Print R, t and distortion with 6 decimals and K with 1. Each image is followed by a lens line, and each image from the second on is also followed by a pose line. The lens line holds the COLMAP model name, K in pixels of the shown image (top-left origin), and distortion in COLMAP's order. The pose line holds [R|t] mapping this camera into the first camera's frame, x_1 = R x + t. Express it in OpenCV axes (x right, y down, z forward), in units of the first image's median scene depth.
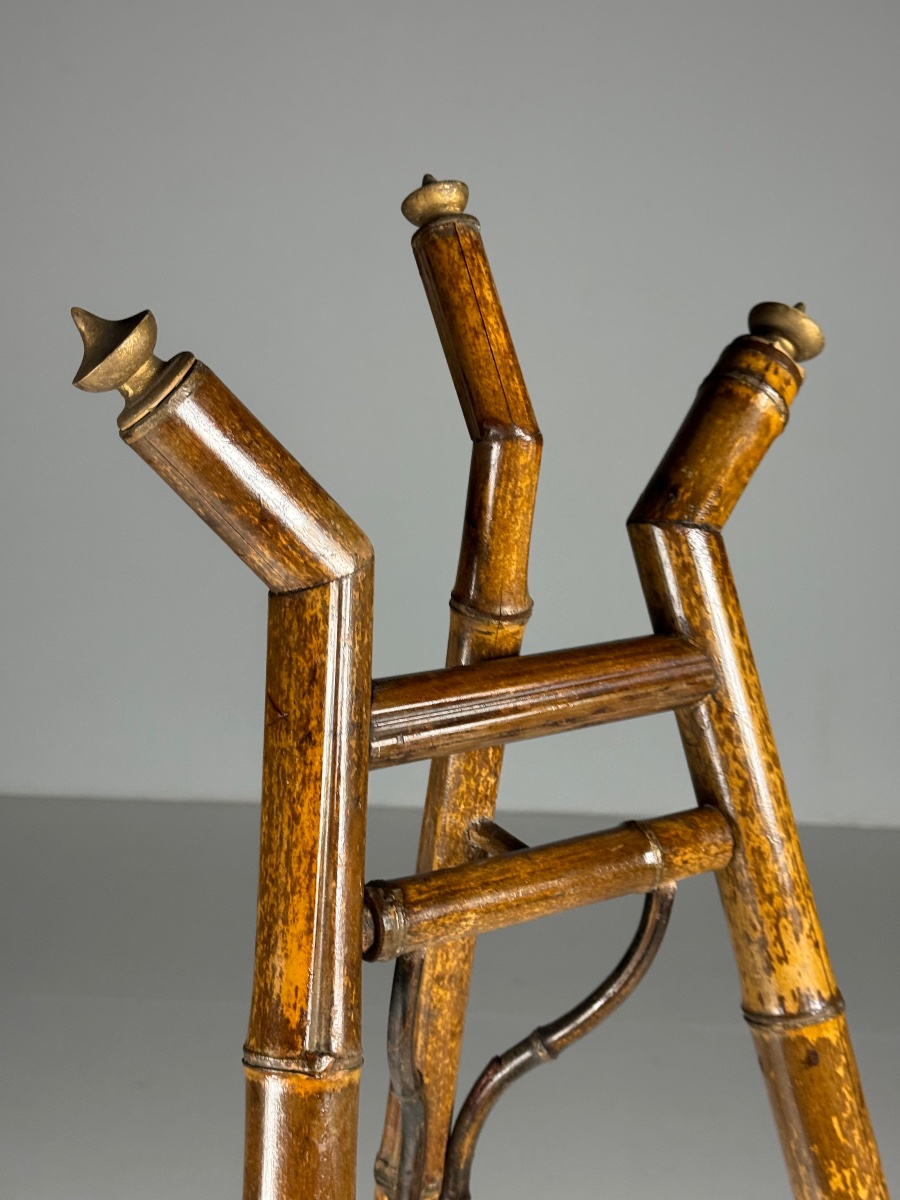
lens RADIAL K [[1716.5, 0, 427.6], [0, 1716.5, 597.9], [0, 0, 1]] dist [0.134612, 0.000000]
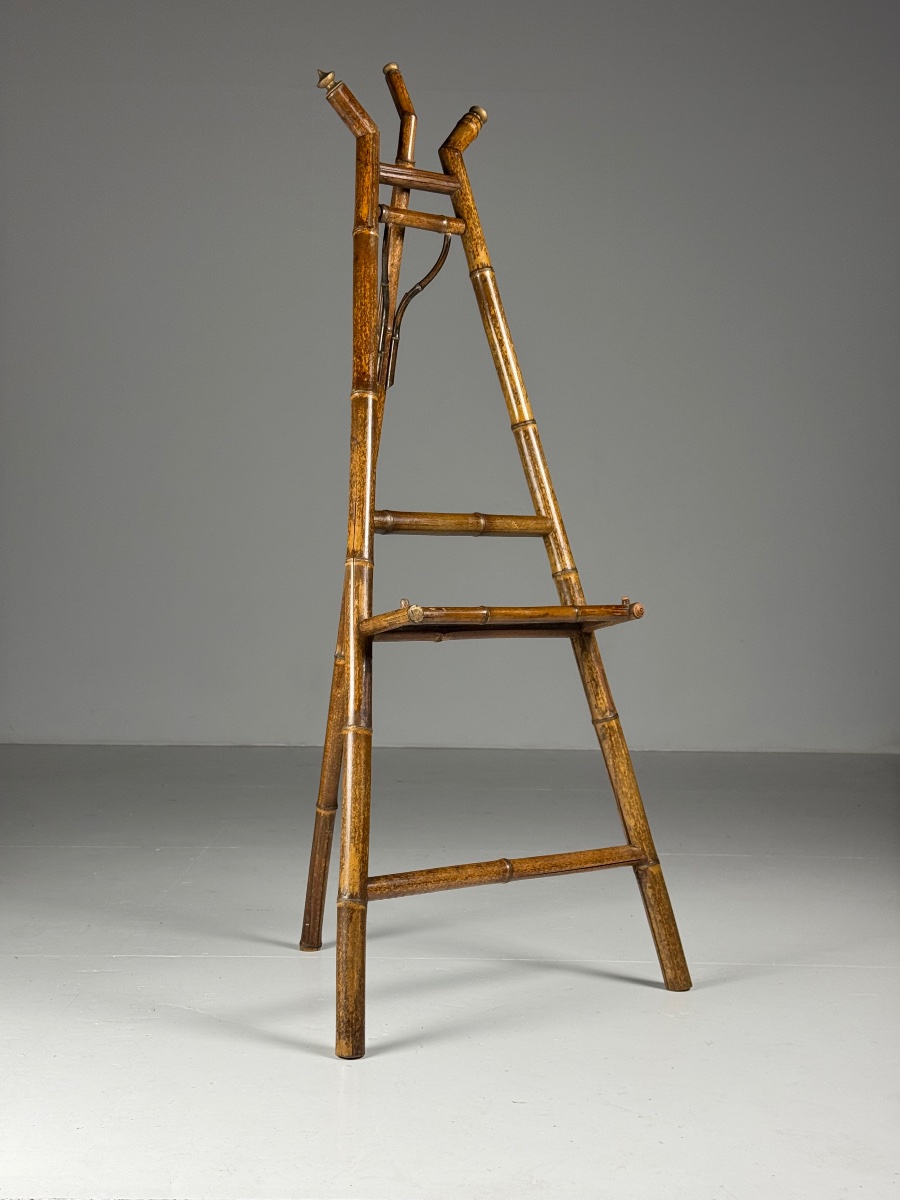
lens RADIAL K [[1716.5, 0, 449.7], [0, 1716.5, 606.4], [0, 0, 1]] dist [0.134612, 0.000000]
pose [[0.996493, 0.000856, 0.083675, -0.211148], [0.015357, 0.981093, -0.192925, 1.924089], [-0.082259, 0.193533, 0.977639, -2.975062]]
